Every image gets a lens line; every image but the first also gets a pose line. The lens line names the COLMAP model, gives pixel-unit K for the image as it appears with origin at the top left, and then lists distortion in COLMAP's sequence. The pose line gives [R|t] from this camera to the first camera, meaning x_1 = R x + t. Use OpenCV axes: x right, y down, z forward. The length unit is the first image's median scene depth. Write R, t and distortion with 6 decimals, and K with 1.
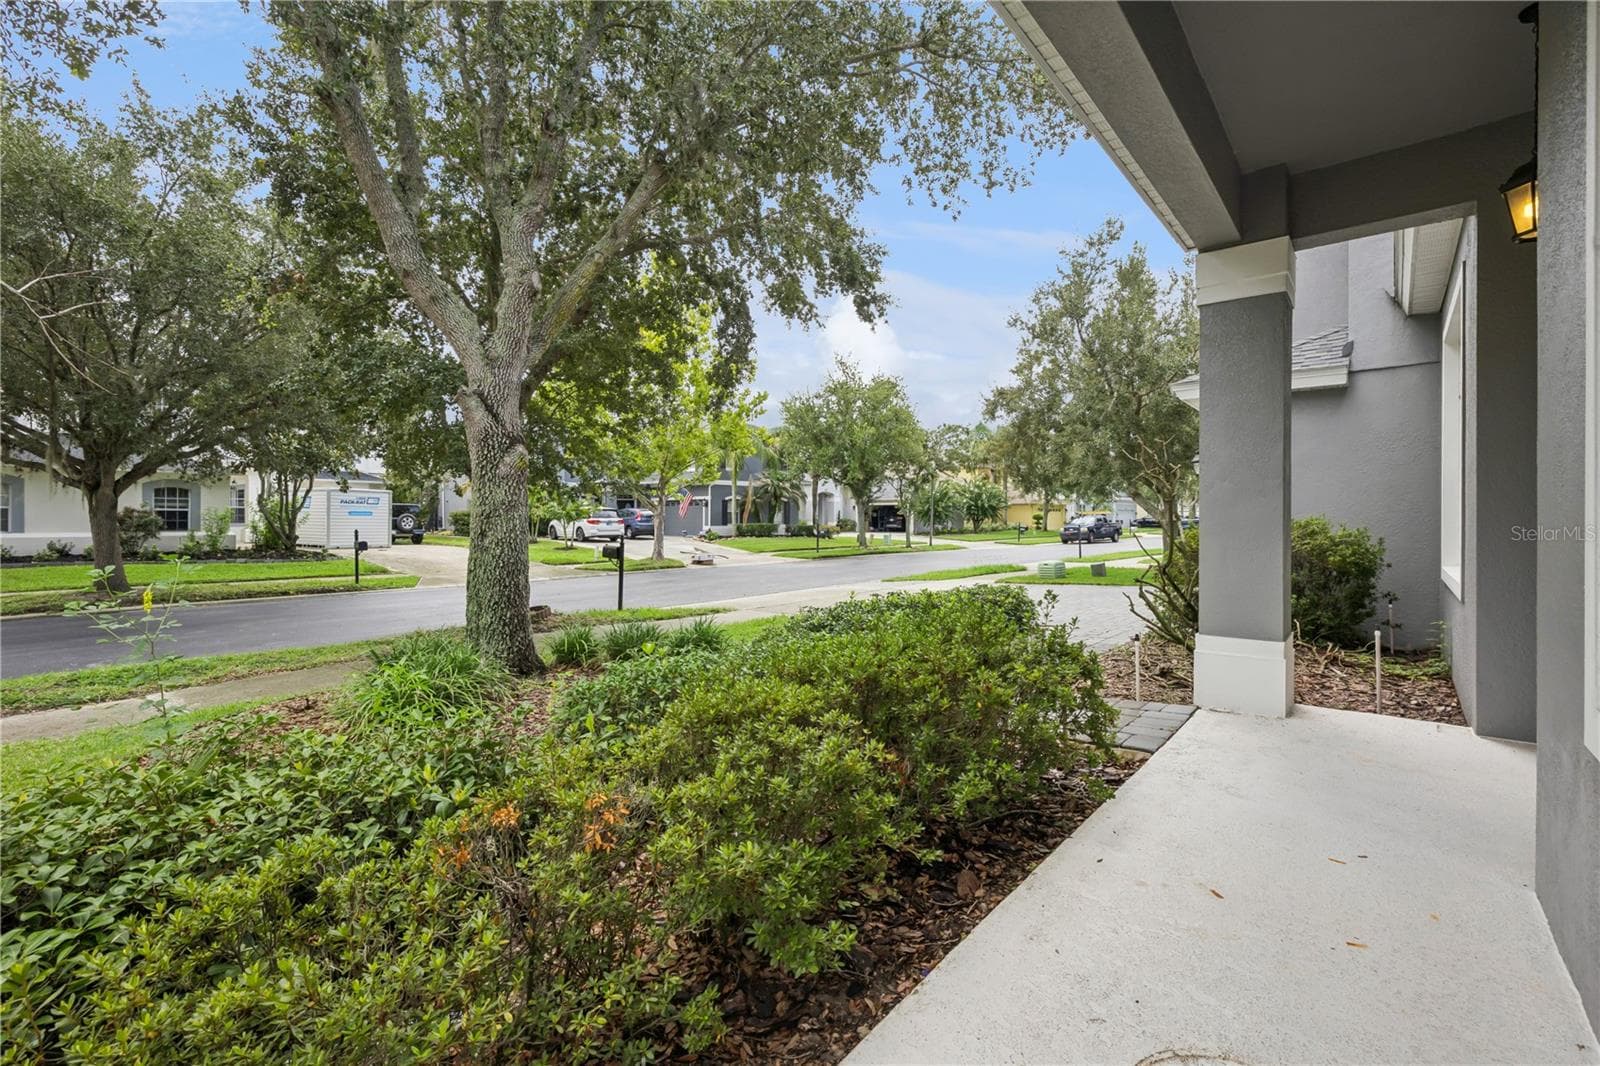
lens RADIAL K [[686.4, 0, 791.1], [0, 686.4, 514.6], [0, 0, 1]] dist [-0.001125, 0.000222]
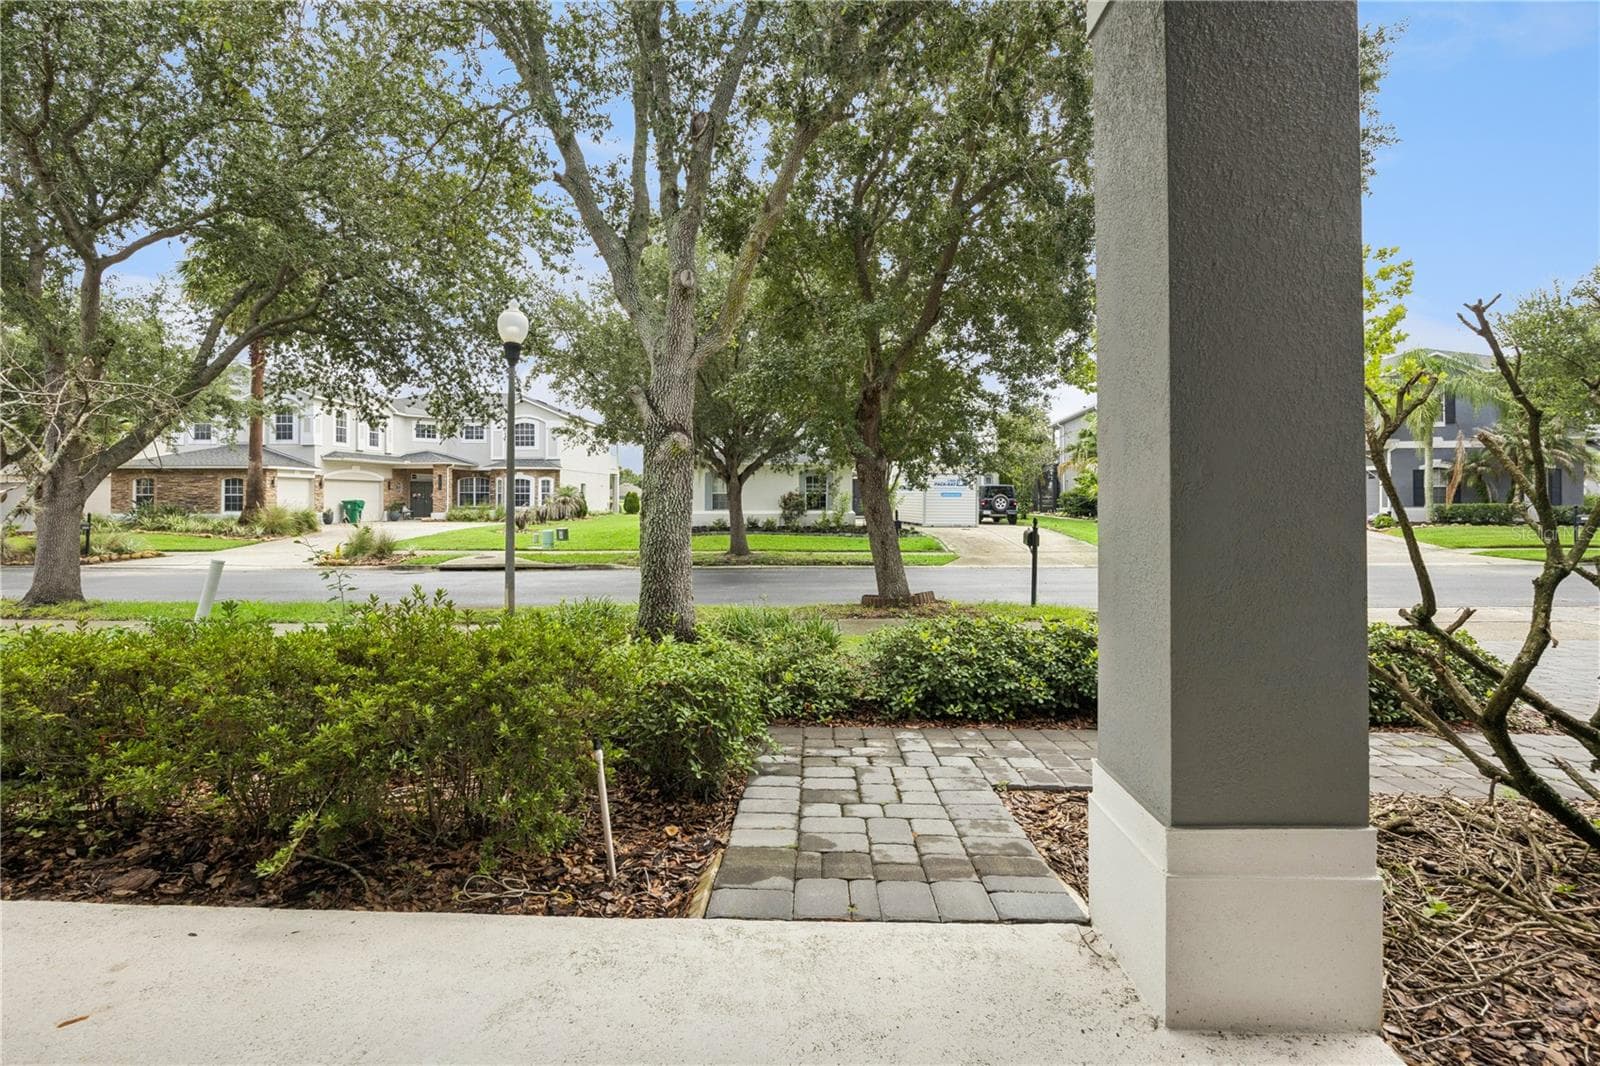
lens RADIAL K [[745.8, 0, 801.7], [0, 745.8, 492.6], [0, 0, 1]] dist [-0.002546, -0.000477]
pose [[0.621432, -0.012653, -0.783366, 0.231165], [0.011138, 0.999911, -0.007315, 0.001456], [0.783389, -0.004179, 0.621517, 0.150664]]
